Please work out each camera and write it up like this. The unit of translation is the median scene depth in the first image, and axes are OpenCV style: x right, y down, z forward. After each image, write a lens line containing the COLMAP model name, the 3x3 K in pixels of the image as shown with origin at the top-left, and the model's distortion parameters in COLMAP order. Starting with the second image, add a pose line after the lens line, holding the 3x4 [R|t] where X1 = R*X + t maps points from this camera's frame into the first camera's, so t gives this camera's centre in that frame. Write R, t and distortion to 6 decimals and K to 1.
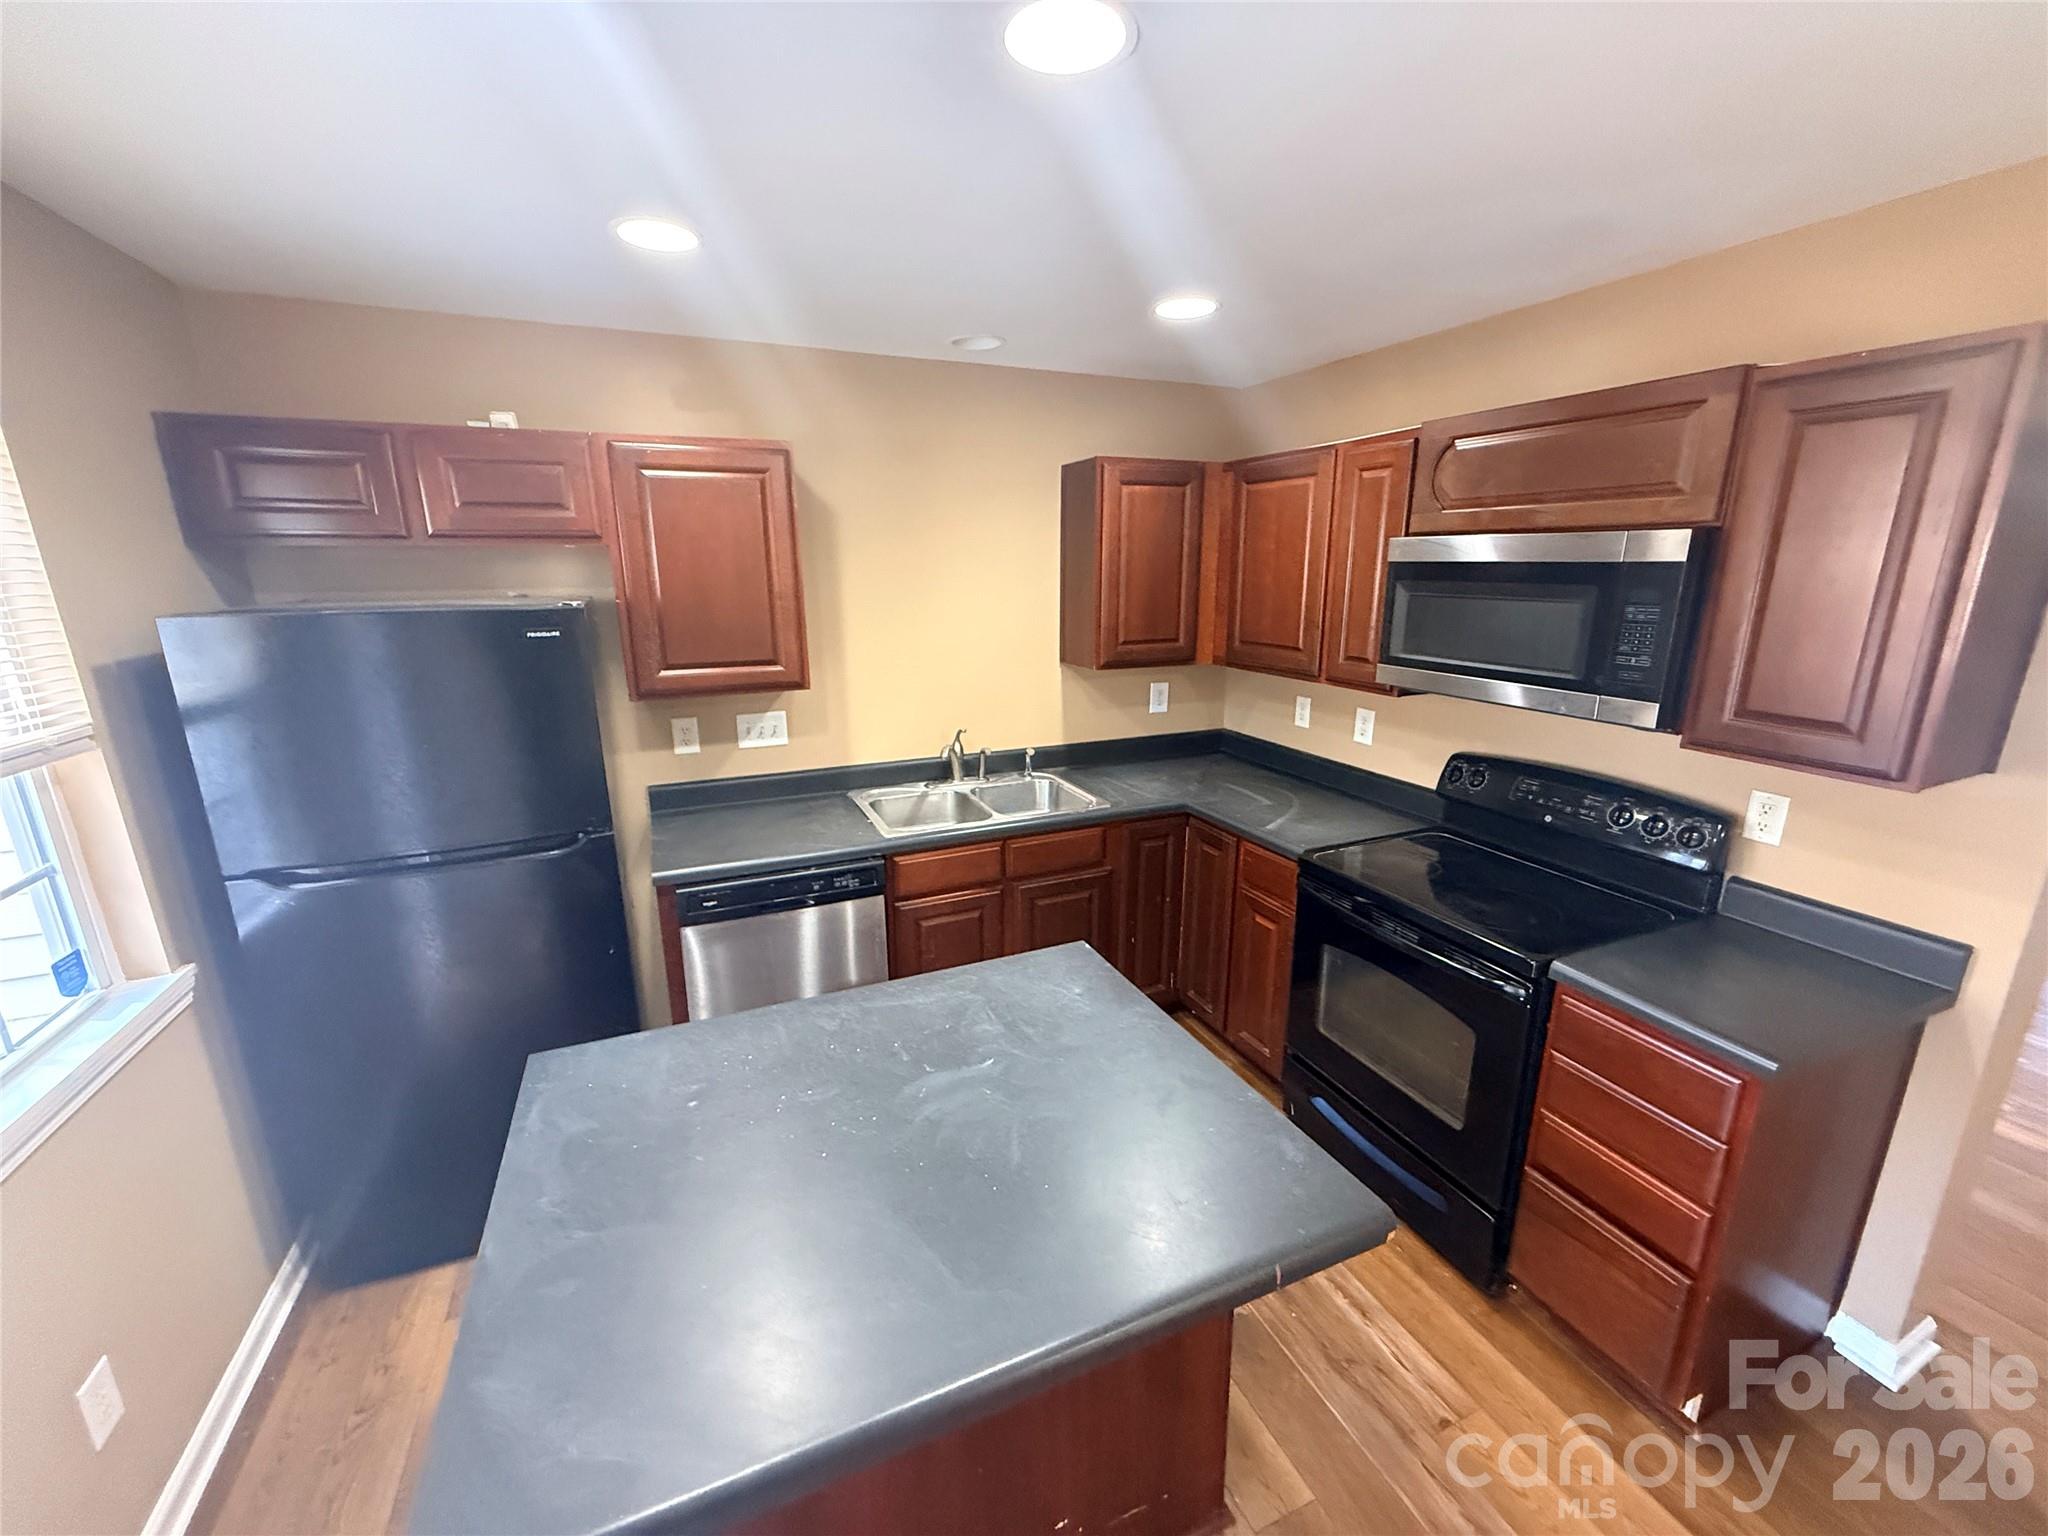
lens RADIAL K [[820.8, 0, 1020.9], [0, 820.8, 776.0], [0, 0, 1]] dist [-0.002440, 0.000575]
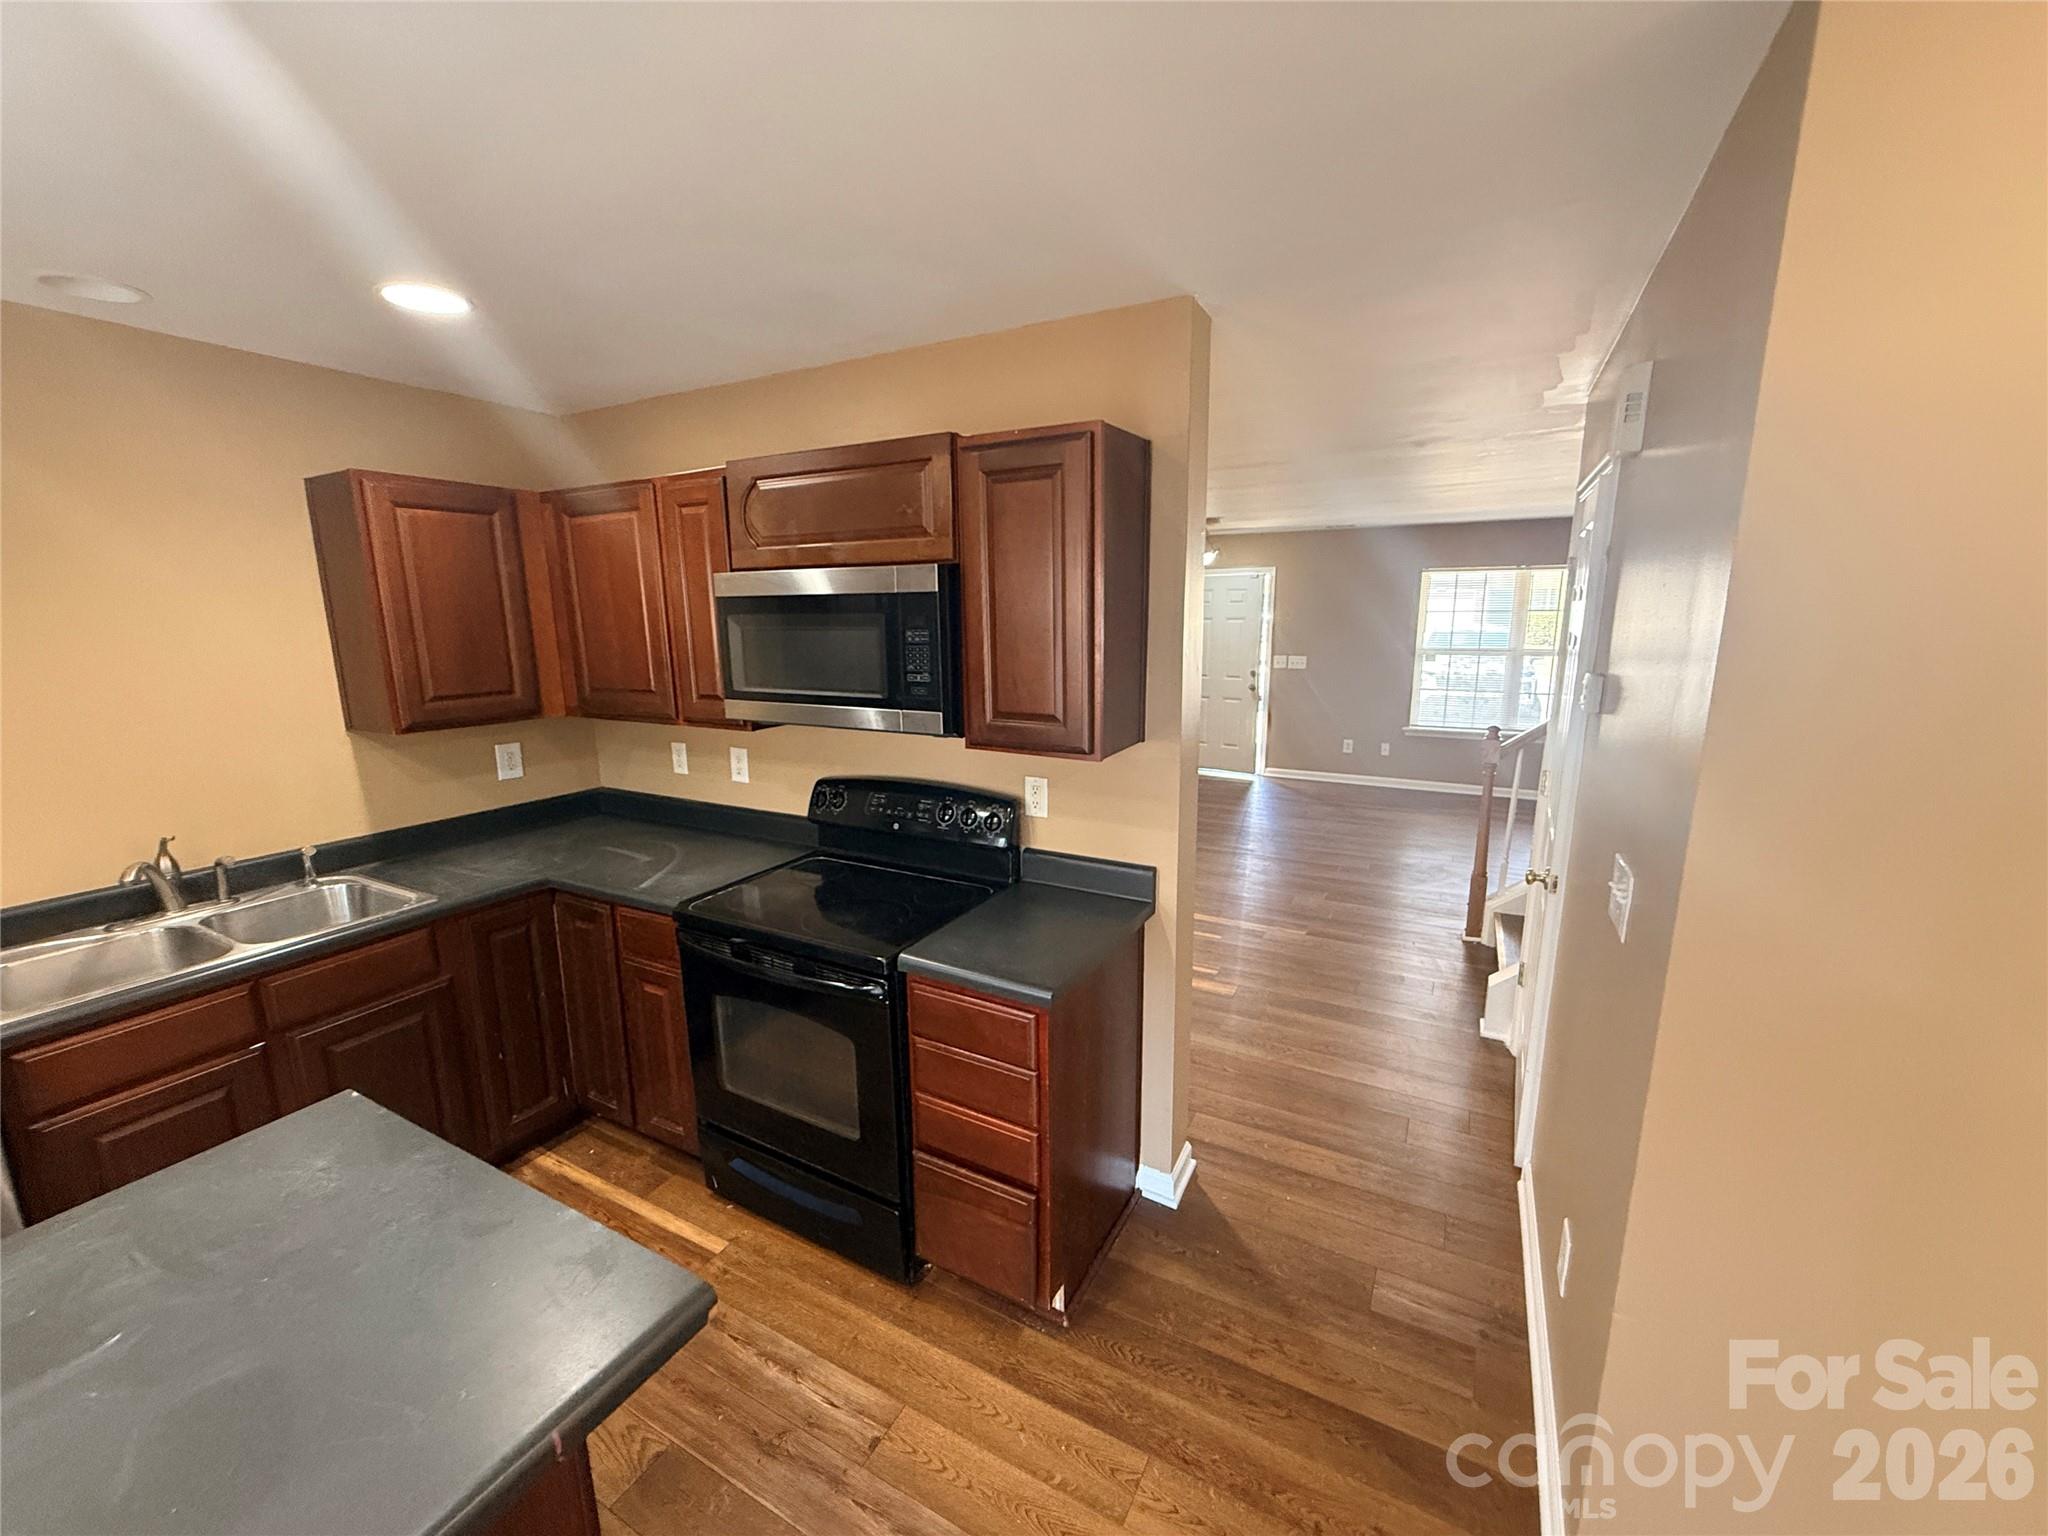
lens RADIAL K [[820.8, 0, 1026.9], [0, 820.8, 773.3], [0, 0, 1]] dist [-0.002440, 0.000575]
pose [[0.782431, -0.123027, 0.610464, 0.117226], [0.162640, 0.986639, -0.009618, 0.021538], [-0.601124, 0.106811, 0.791985, 0.011237]]
